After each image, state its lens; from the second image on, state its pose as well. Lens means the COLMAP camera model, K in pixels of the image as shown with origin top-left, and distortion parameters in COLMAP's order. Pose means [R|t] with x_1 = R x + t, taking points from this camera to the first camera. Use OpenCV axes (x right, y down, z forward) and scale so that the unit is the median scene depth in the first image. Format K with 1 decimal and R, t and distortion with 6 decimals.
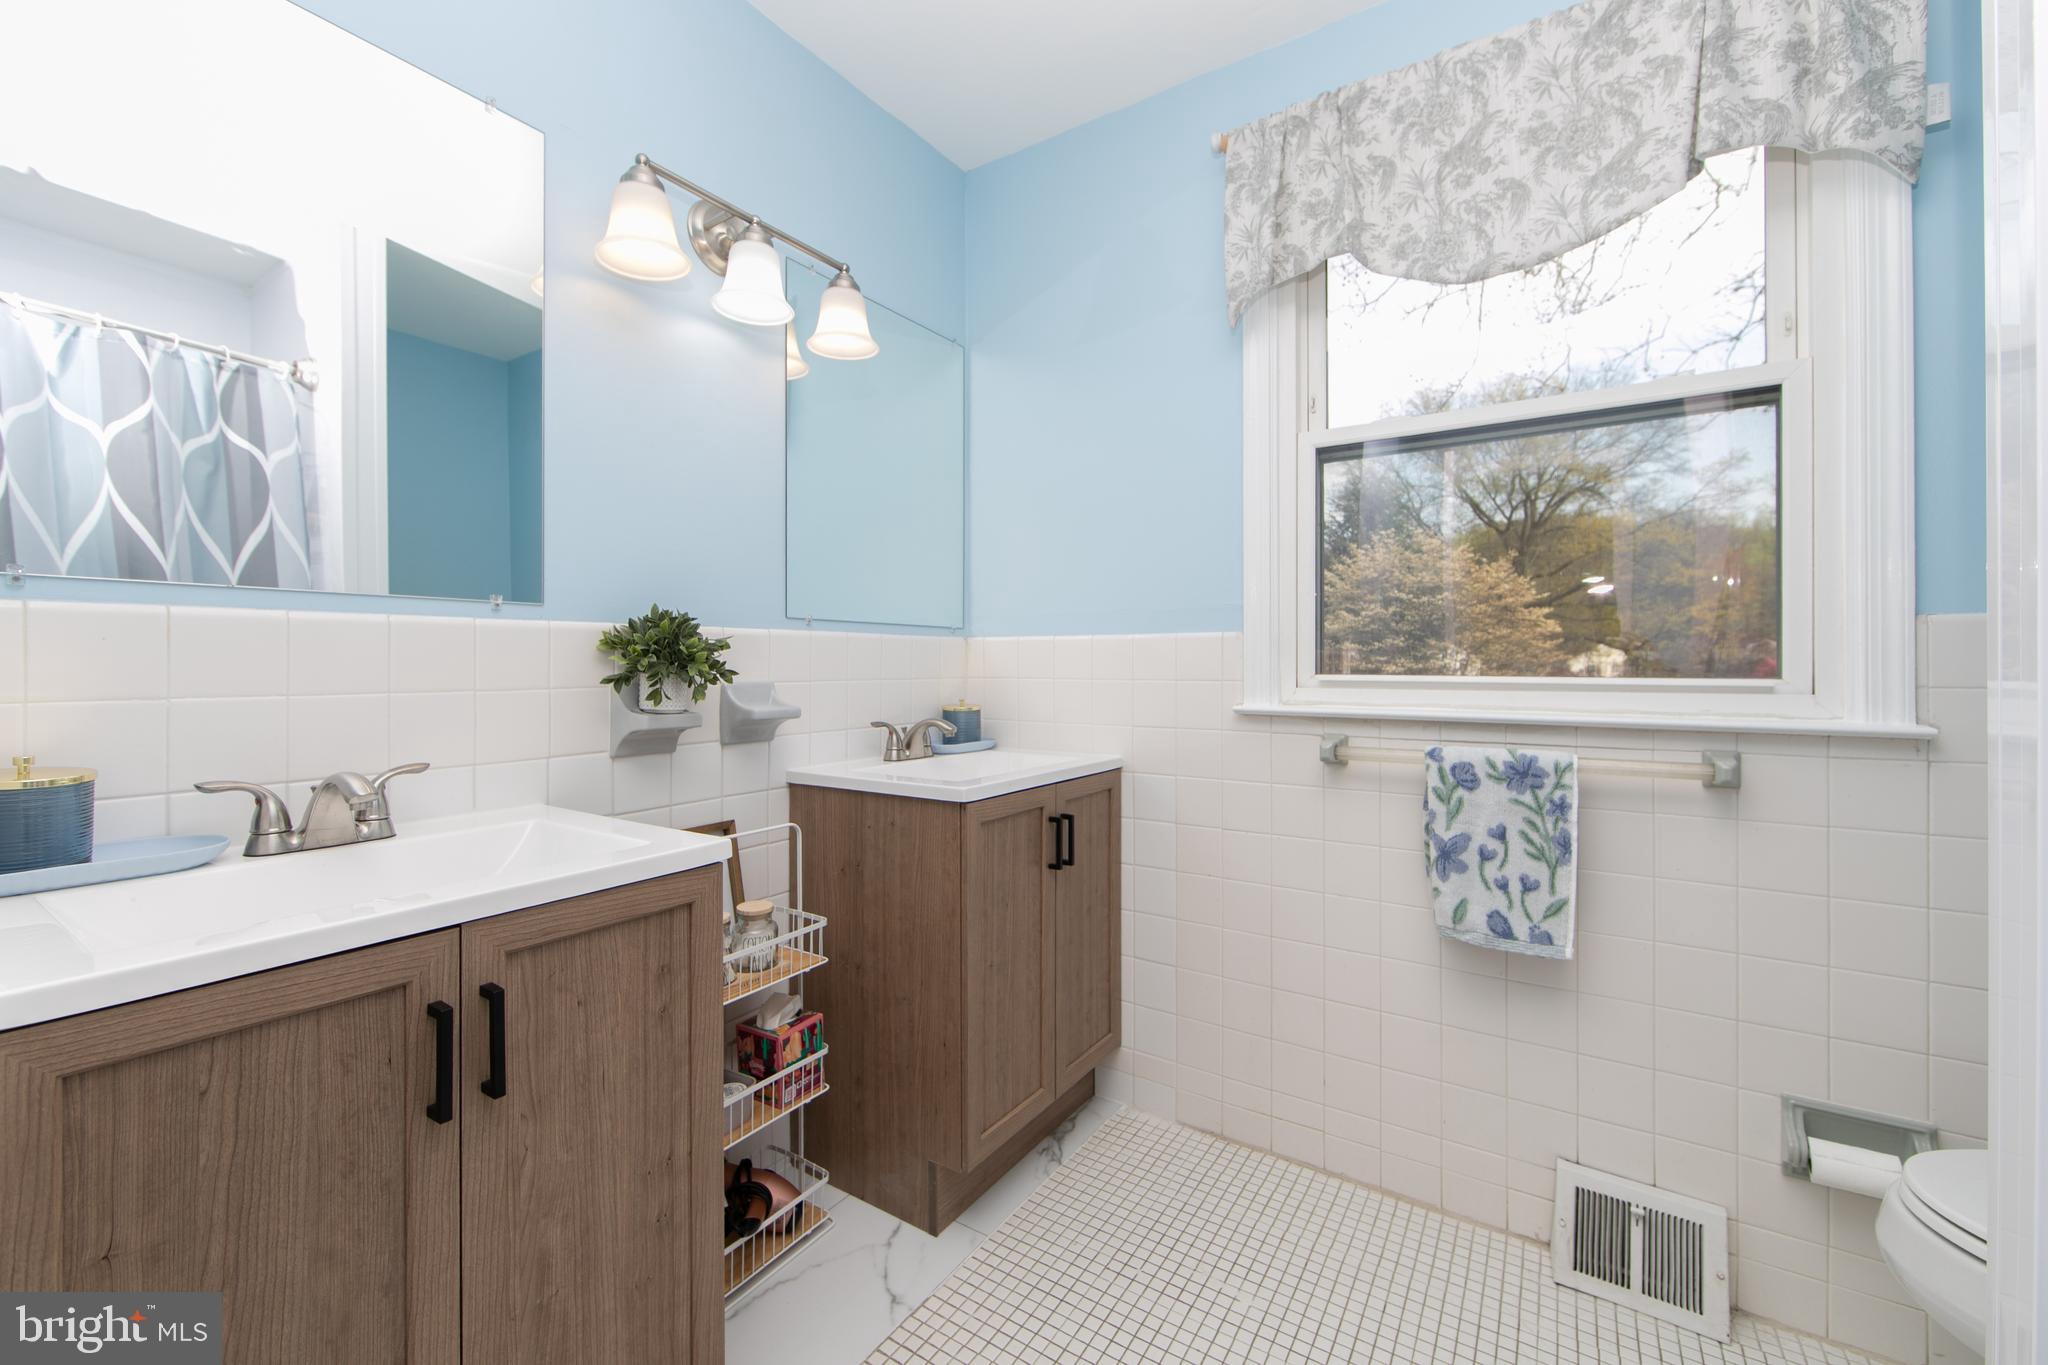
lens RADIAL K [[808.7, 0, 1031.5], [0, 808.7, 668.2], [0, 0, 1]] dist [-0.004245, -0.000620]
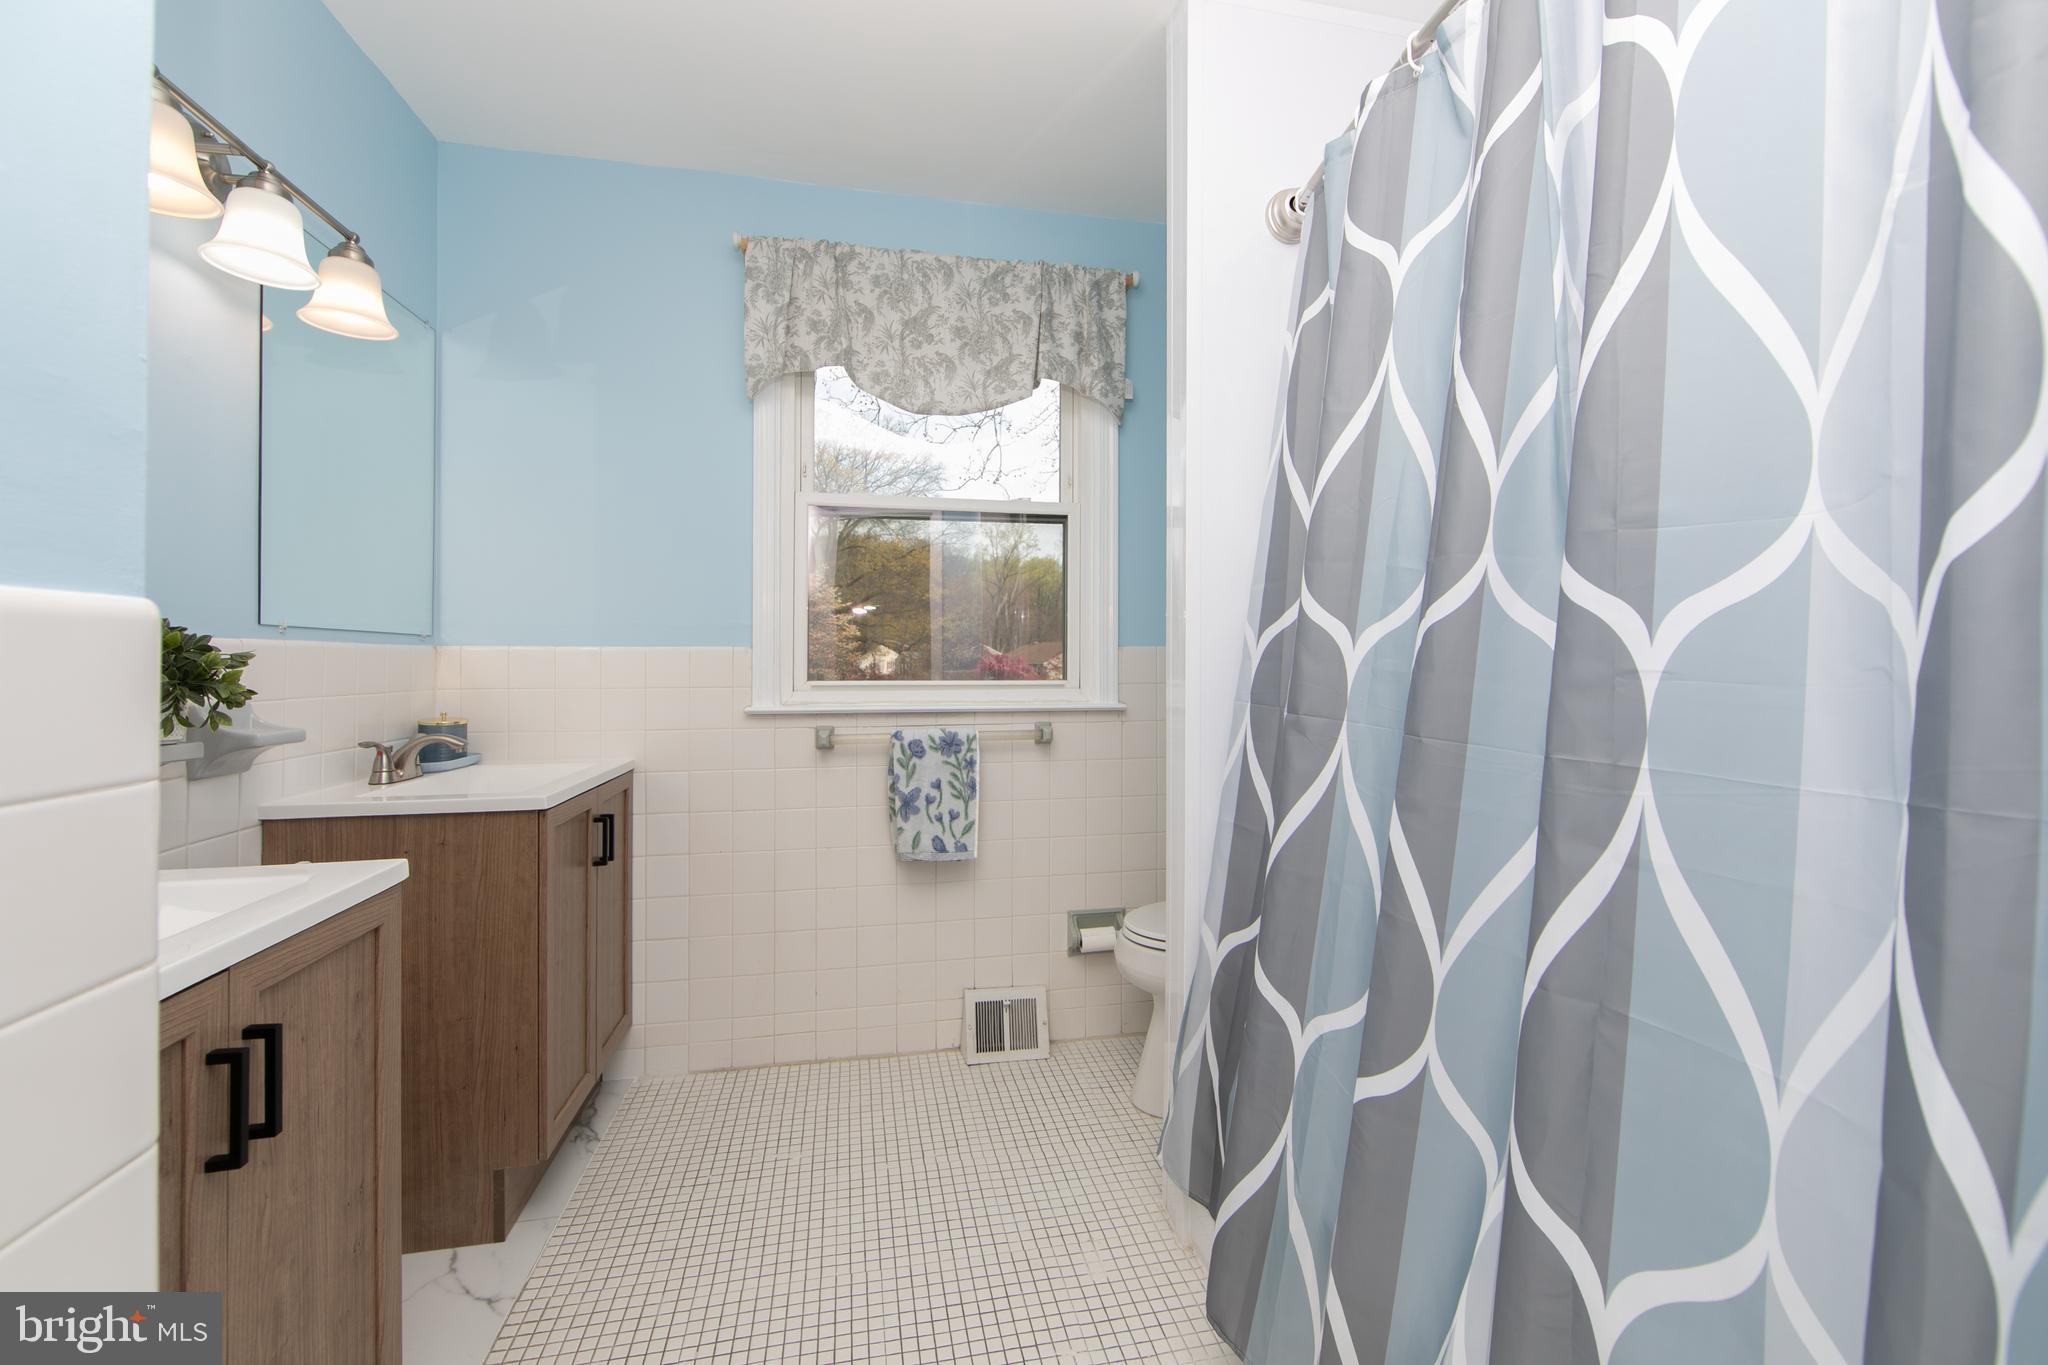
lens RADIAL K [[808.7, 0, 1026.9], [0, 808.7, 680.6], [0, 0, 1]] dist [-0.004245, -0.000620]
pose [[0.699829, -0.016773, 0.714114, -0.375203], [0.004059, 0.999802, 0.019505, -0.018847], [-0.714299, -0.010752, 0.699758, -0.175163]]
